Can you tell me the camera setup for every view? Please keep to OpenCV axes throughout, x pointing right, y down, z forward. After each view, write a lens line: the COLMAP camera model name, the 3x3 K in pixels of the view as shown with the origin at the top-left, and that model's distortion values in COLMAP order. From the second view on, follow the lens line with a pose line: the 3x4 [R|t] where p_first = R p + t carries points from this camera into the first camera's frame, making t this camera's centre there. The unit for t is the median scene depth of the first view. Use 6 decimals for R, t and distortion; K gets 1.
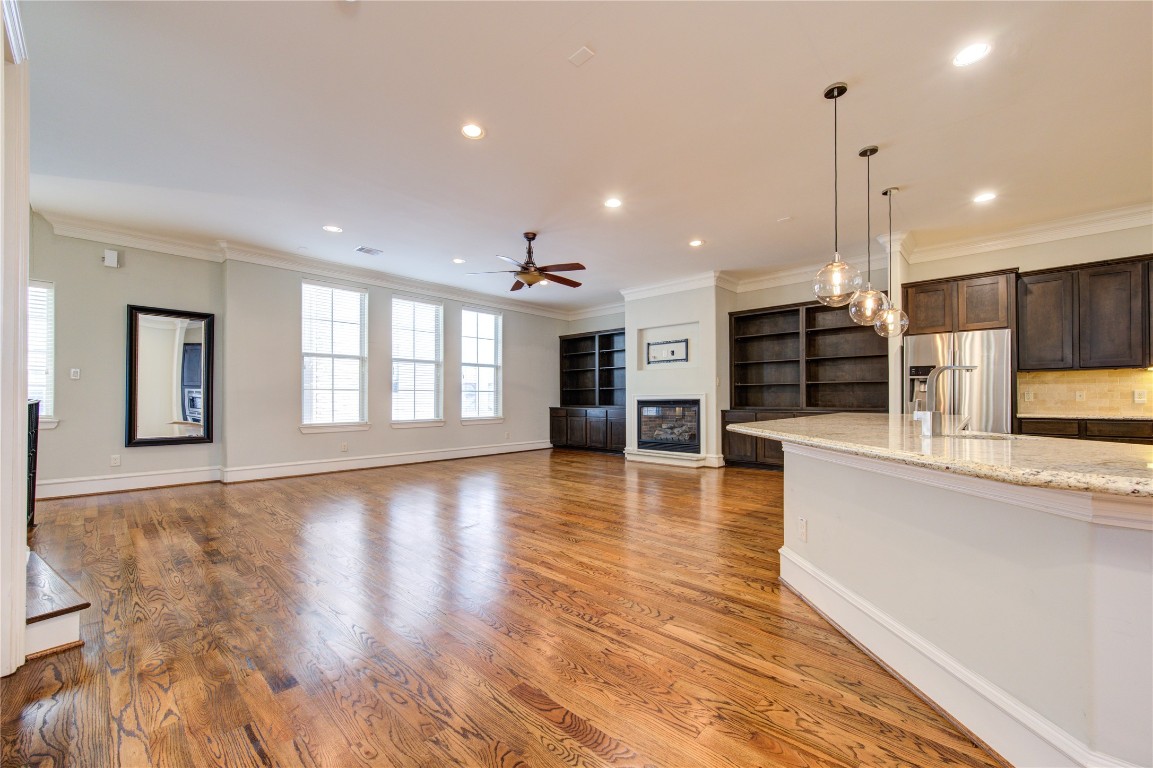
lens RADIAL K [[456.1, 0, 576.5], [0, 456.1, 395.4], [0, 0, 1]] dist [-0.000642, -0.000156]
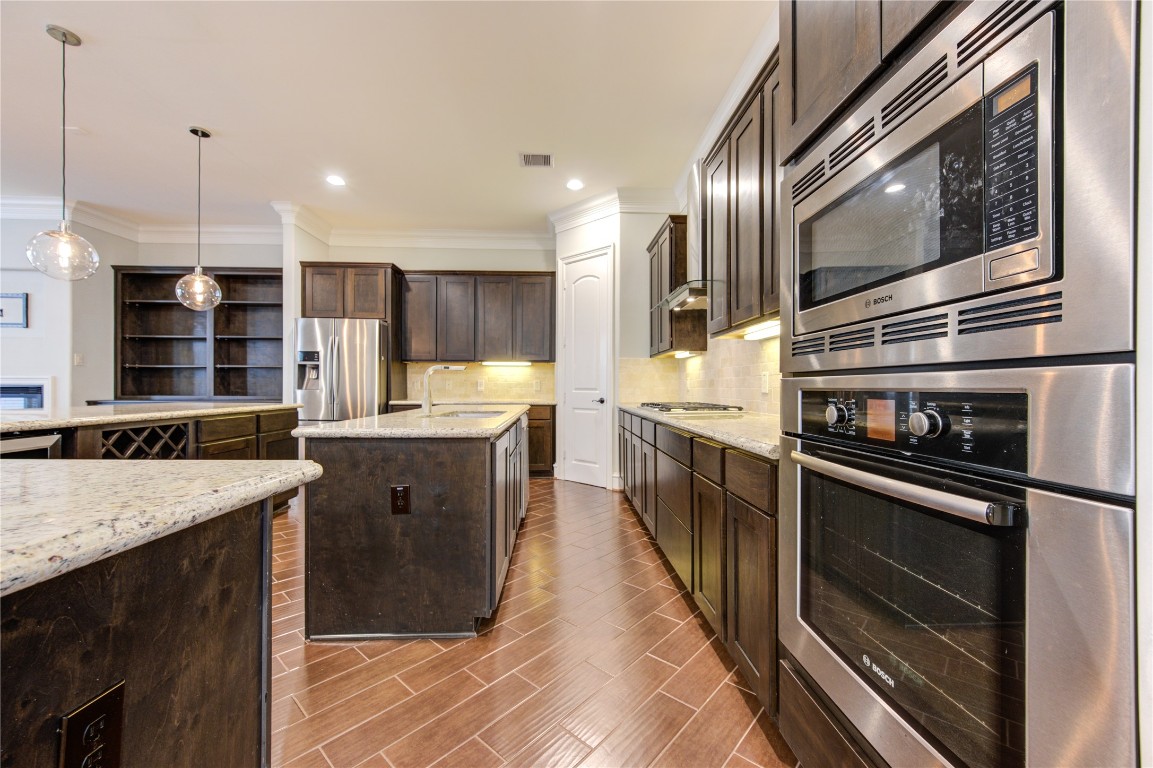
lens RADIAL K [[460.5, 0, 579.2], [0, 460.5, 388.6], [0, 0, 1]] dist [-0.000413, -0.000207]
pose [[0.694554, 0.005031, 0.719423, 0.329089], [-0.011860, 0.999920, 0.004458, 0.001274], [-0.719342, -0.011629, 0.694558, -0.041072]]
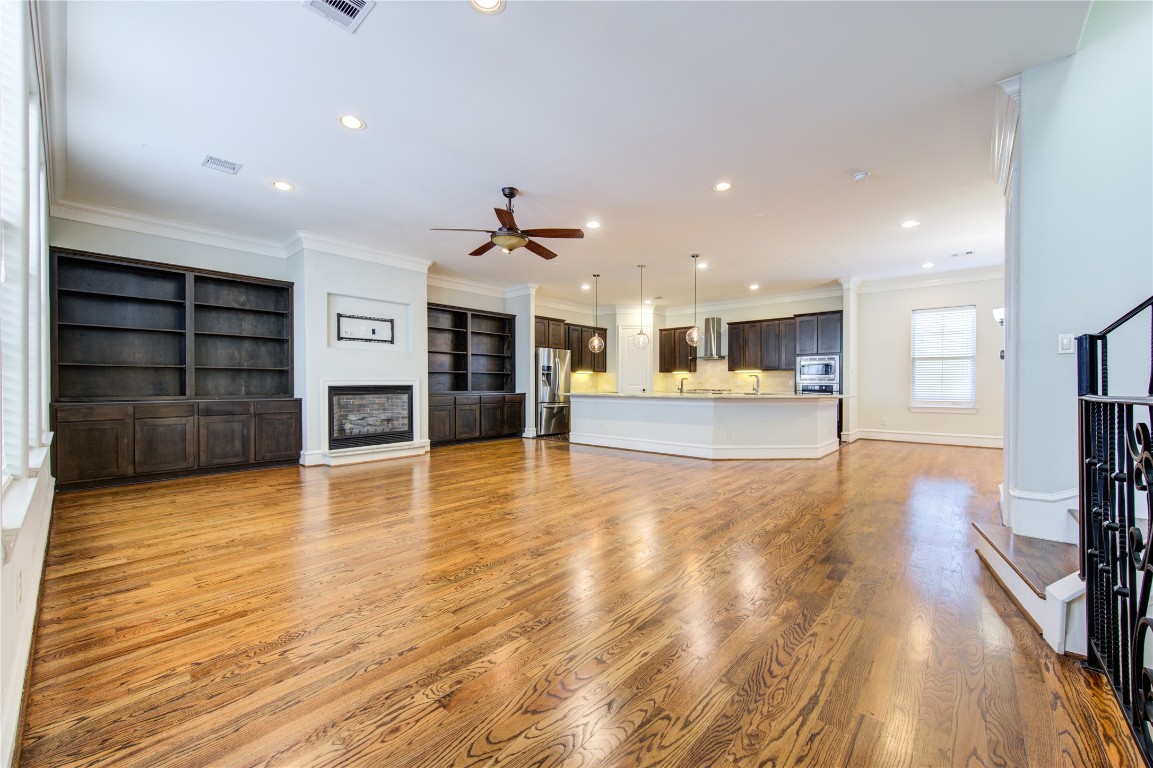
lens RADIAL K [[472.3, 0, 576.5], [0, 472.3, 384.0], [0, 0, 1]] dist [0.001507, 0.000808]
pose [[-0.060574, 0.002608, 0.998160, -0.750794], [-0.007187, 0.999970, -0.003049, 0.006940], [-0.998138, -0.007358, -0.060554, 0.707111]]
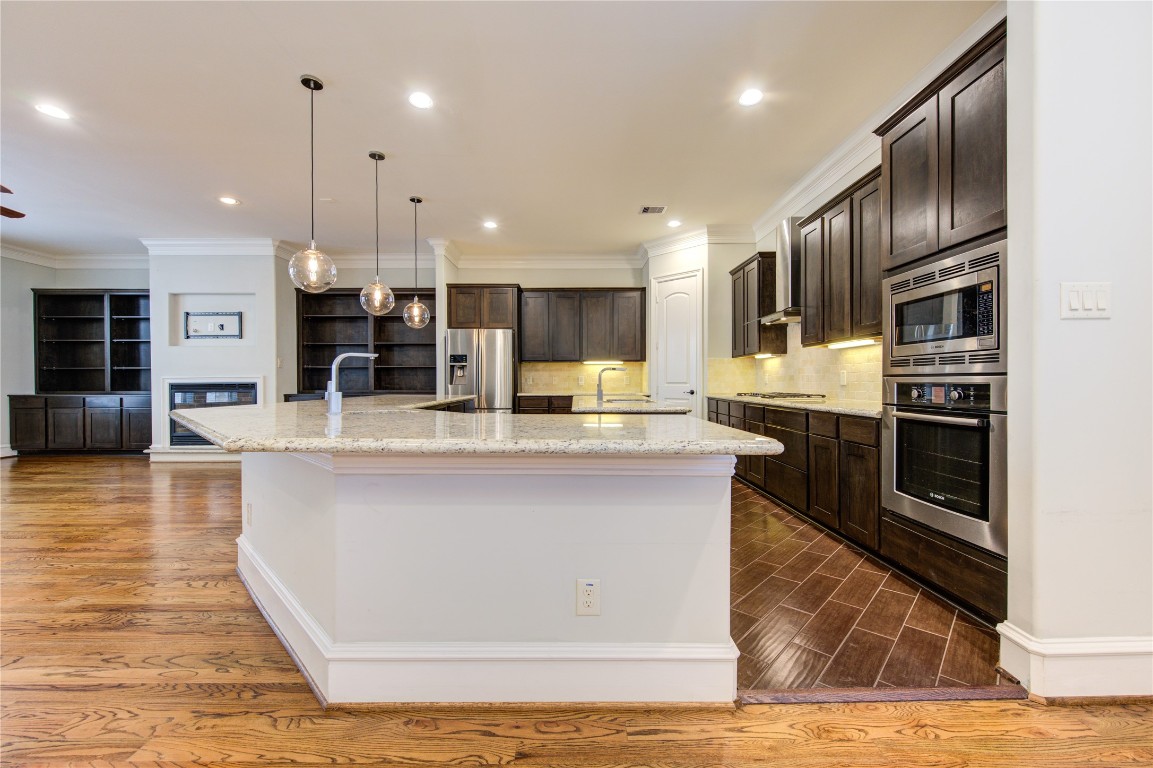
lens RADIAL K [[461.1, 0, 578.6], [0, 461.1, 386.3], [0, 0, 1]] dist [0.000747, -0.000302]
pose [[0.724421, -0.005225, 0.689338, 0.107188], [-0.005222, 0.999901, 0.013068, 0.000625], [-0.689338, -0.013066, 0.724322, -0.068652]]
